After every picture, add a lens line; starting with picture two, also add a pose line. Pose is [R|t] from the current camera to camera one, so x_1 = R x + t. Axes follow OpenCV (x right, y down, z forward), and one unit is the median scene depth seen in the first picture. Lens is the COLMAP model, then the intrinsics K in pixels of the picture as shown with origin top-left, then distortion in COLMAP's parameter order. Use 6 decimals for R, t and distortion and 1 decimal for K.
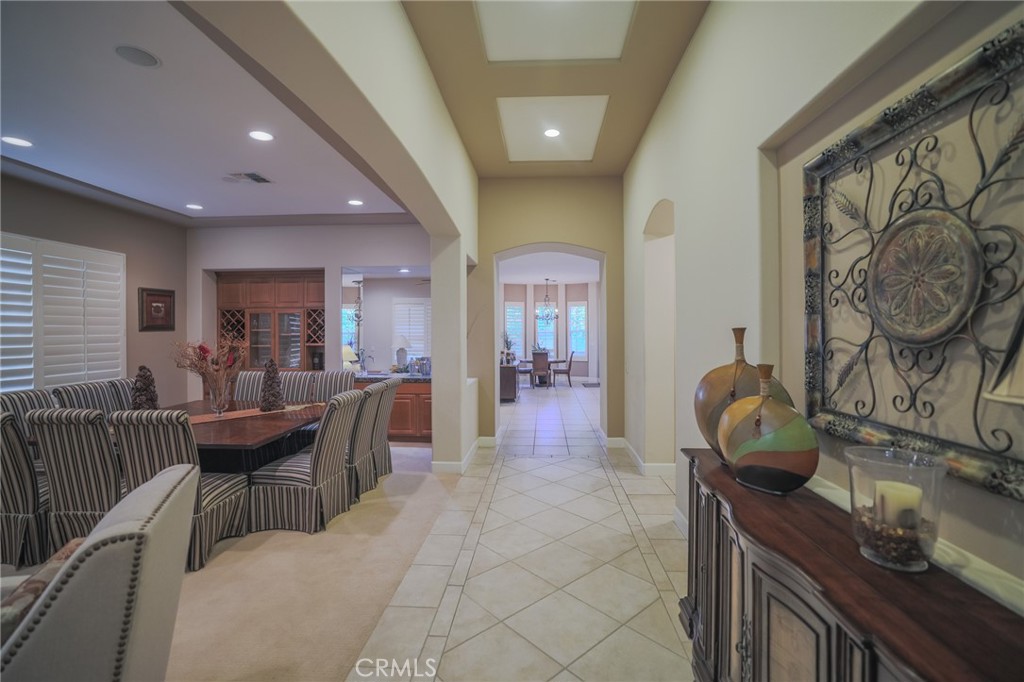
lens RADIAL K [[444.0, 0, 522.3], [0, 444.0, 333.0], [0, 0, 1]] dist [-0.046117, 0.015955]
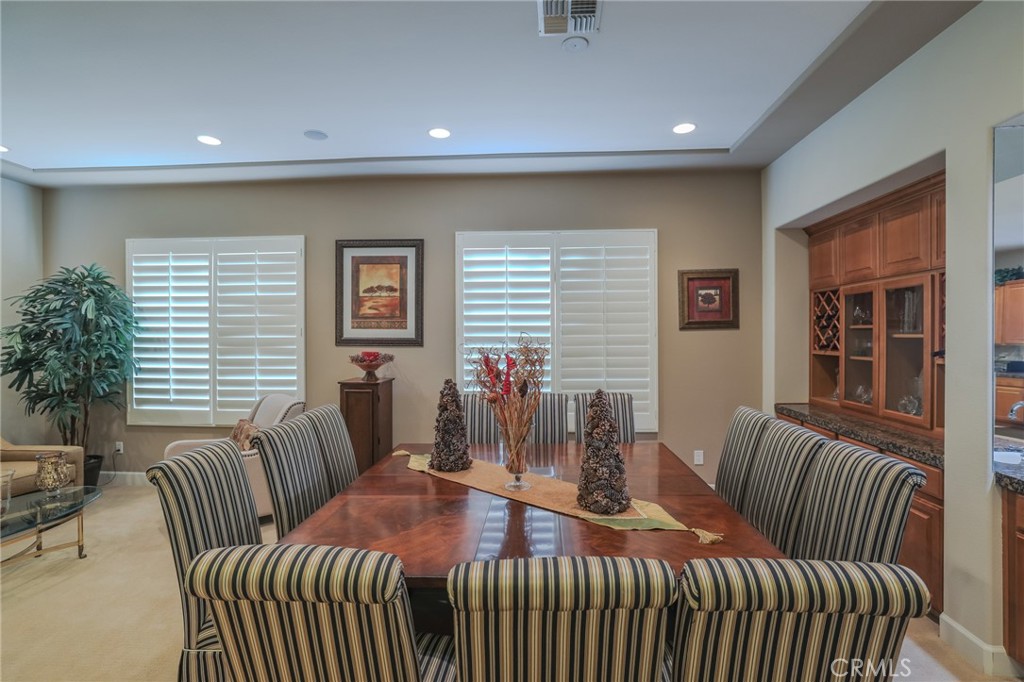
lens RADIAL K [[478.2, 0, 520.5], [0, 478.2, 334.3], [0, 0, 1]] dist [-0.045869, 0.020777]
pose [[-0.018368, 0.004250, -0.999822, -0.060647], [0.000473, 0.999991, 0.004242, -0.000250], [0.999831, -0.000395, -0.018370, 0.628443]]
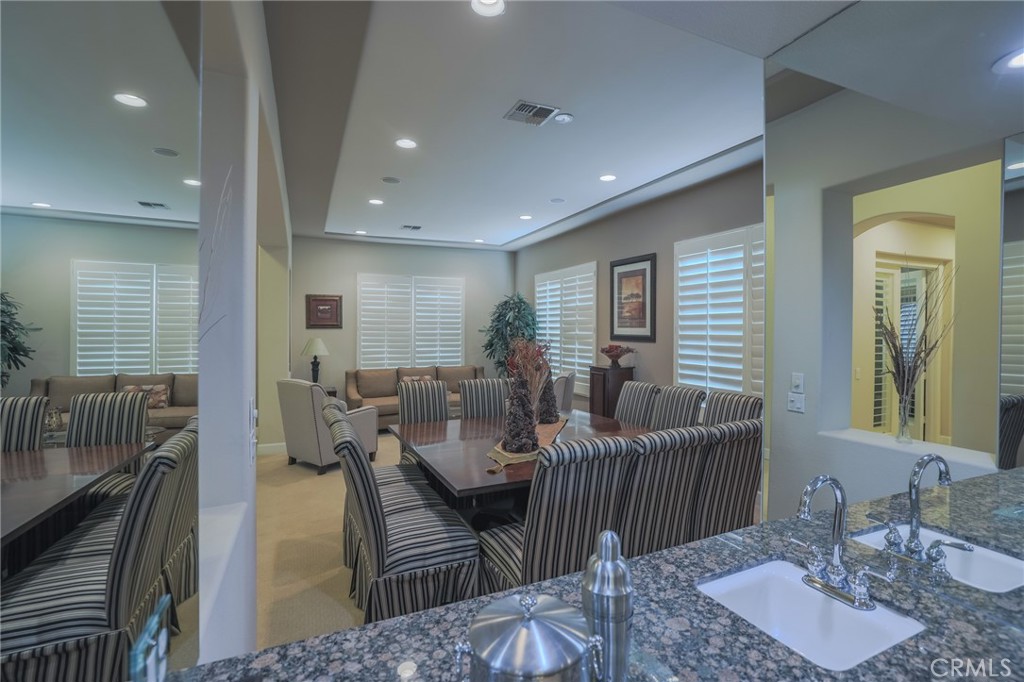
lens RADIAL K [[478.2, 0, 520.5], [0, 478.2, 334.3], [0, 0, 1]] dist [-0.045869, 0.020777]
pose [[-0.887275, 0.002341, -0.461234, -0.160646], [-0.001877, 0.999961, 0.008686, -0.000092], [0.461236, 0.008573, -0.887236, 1.112138]]
